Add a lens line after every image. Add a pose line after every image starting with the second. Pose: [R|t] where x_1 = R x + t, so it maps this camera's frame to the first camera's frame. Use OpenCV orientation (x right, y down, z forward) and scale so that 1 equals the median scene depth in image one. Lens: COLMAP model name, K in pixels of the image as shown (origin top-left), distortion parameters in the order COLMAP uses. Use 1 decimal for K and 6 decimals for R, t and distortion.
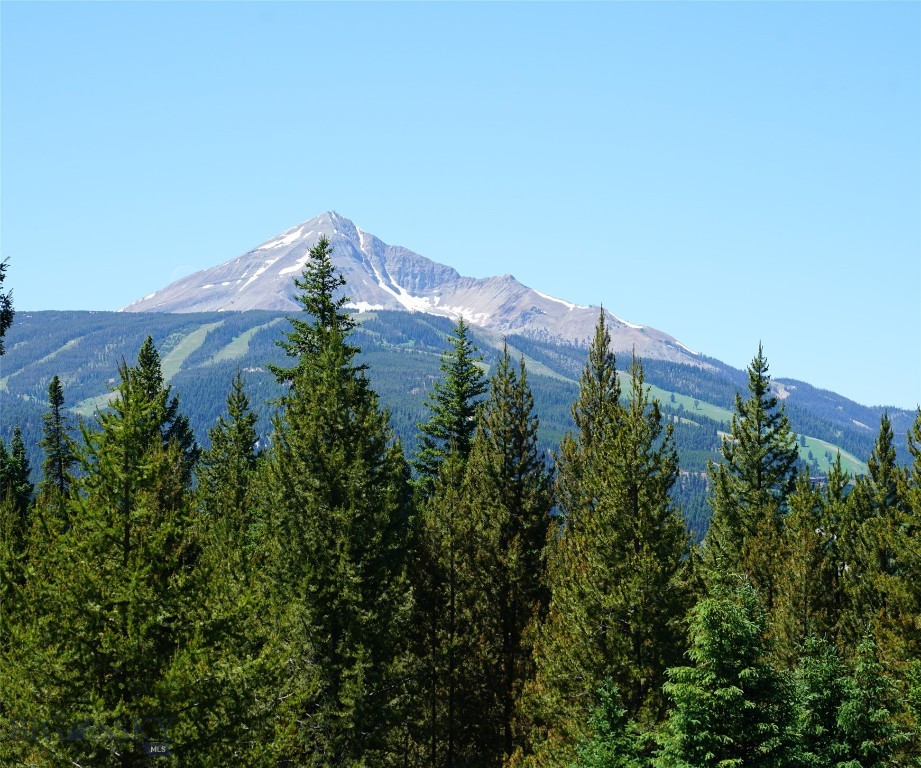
lens RADIAL K [[3601.6, 0, 458.2], [0, 3601.6, 385.1], [0, 0, 1]] dist [0.027914, 0.000000]
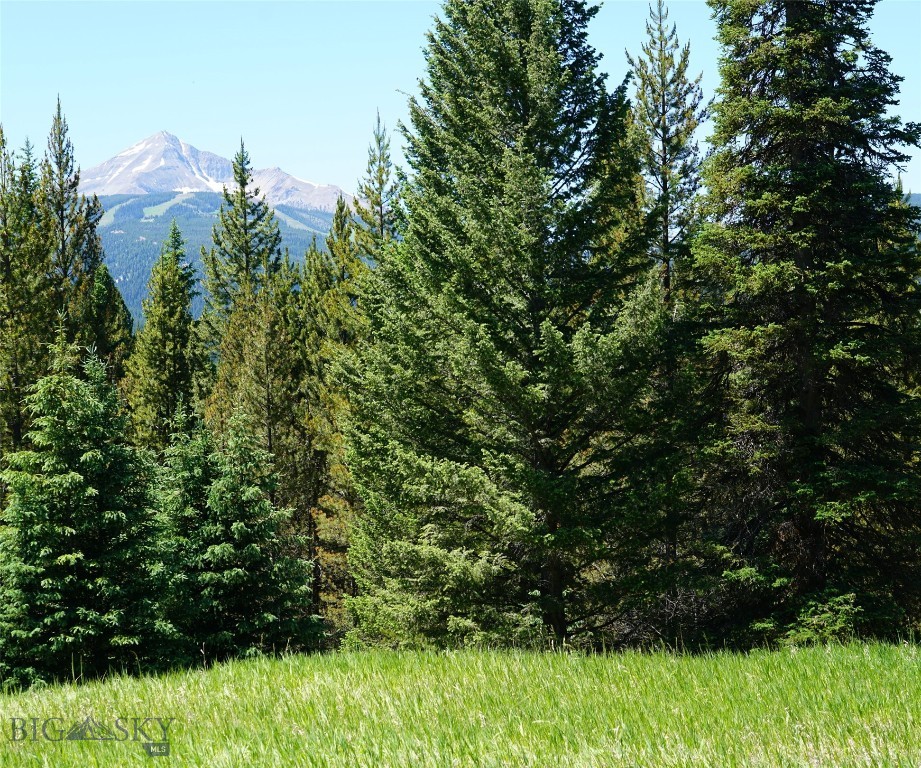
lens RADIAL K [[2013.6, 0, 464.0], [0, 2013.6, 379.4], [0, 0, 1]] dist [0.001074, 0.000000]
pose [[0.996351, -0.041037, 0.074839, 0.102563], [0.035963, 0.997042, 0.067933, 0.022586], [-0.077406, -0.064993, 0.994879, 0.371979]]
